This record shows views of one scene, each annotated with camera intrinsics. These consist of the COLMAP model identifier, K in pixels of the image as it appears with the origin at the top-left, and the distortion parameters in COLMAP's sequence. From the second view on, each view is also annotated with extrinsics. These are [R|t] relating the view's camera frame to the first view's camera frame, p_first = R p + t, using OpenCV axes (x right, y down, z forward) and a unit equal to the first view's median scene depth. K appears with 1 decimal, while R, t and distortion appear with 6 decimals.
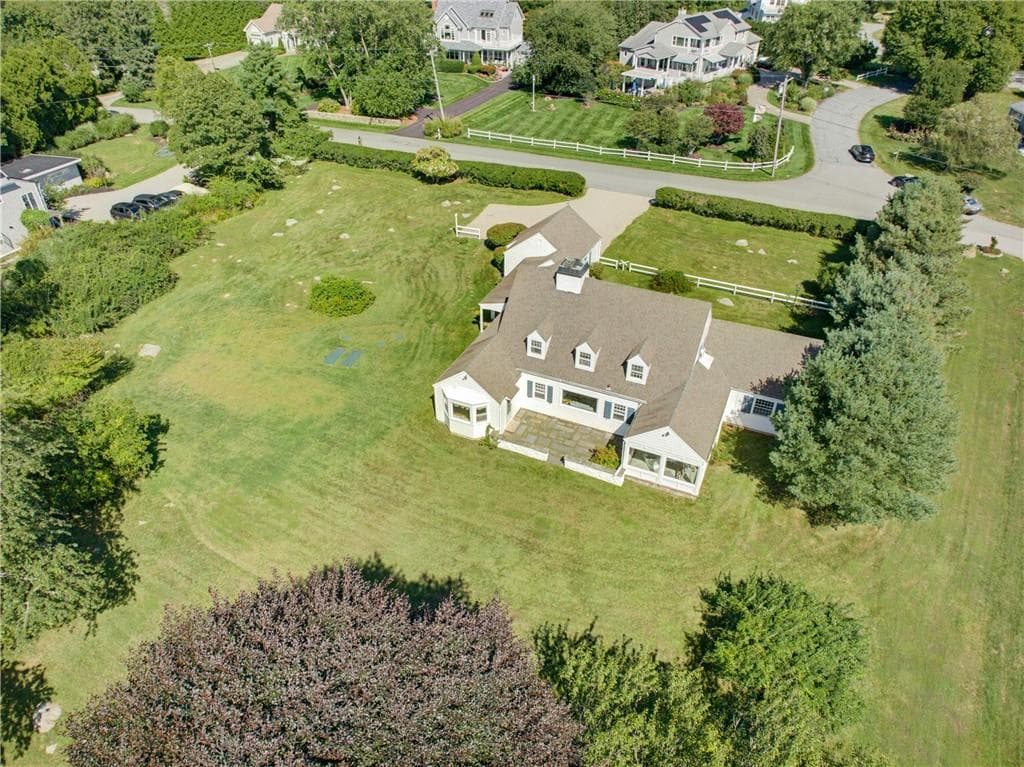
lens RADIAL K [[697.3, 0, 511.2], [0, 697.3, 377.9], [0, 0, 1]] dist [-0.001028, -0.000507]
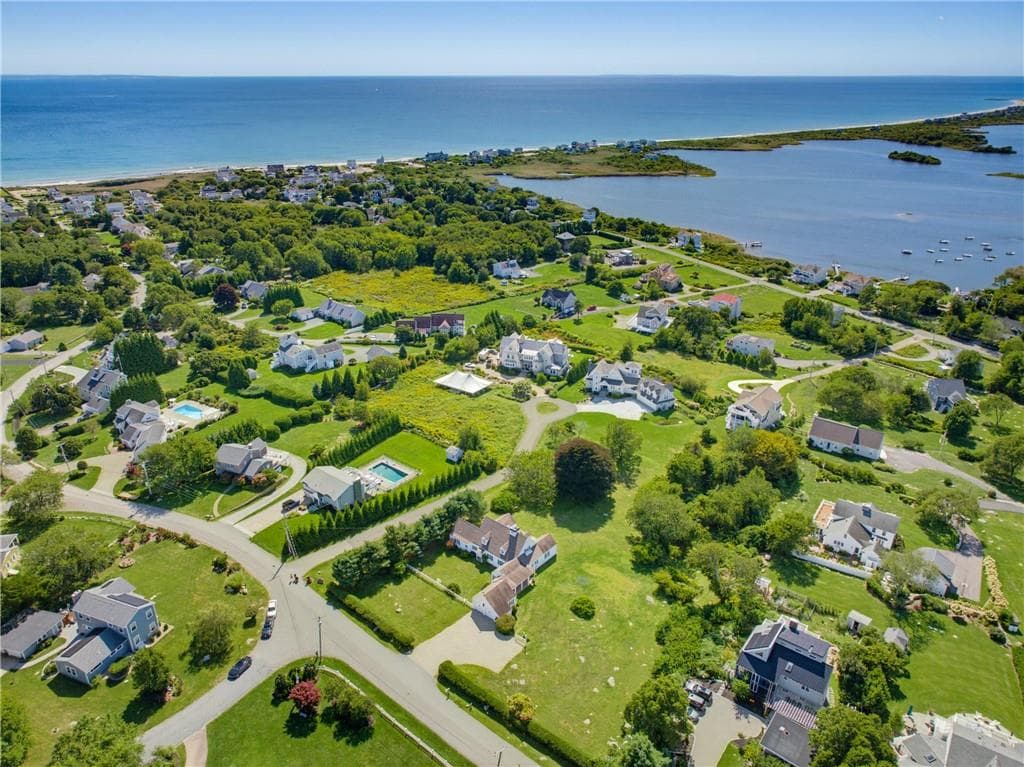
lens RADIAL K [[697.3, 0, 511.2], [0, 697.3, 377.9], [0, 0, 1]] dist [-0.001028, -0.000507]
pose [[-0.959730, -0.114635, 0.256471, -0.643552], [0.159650, 0.528634, 0.833701, -3.163383], [-0.231151, 0.841073, -0.489045, 1.880651]]
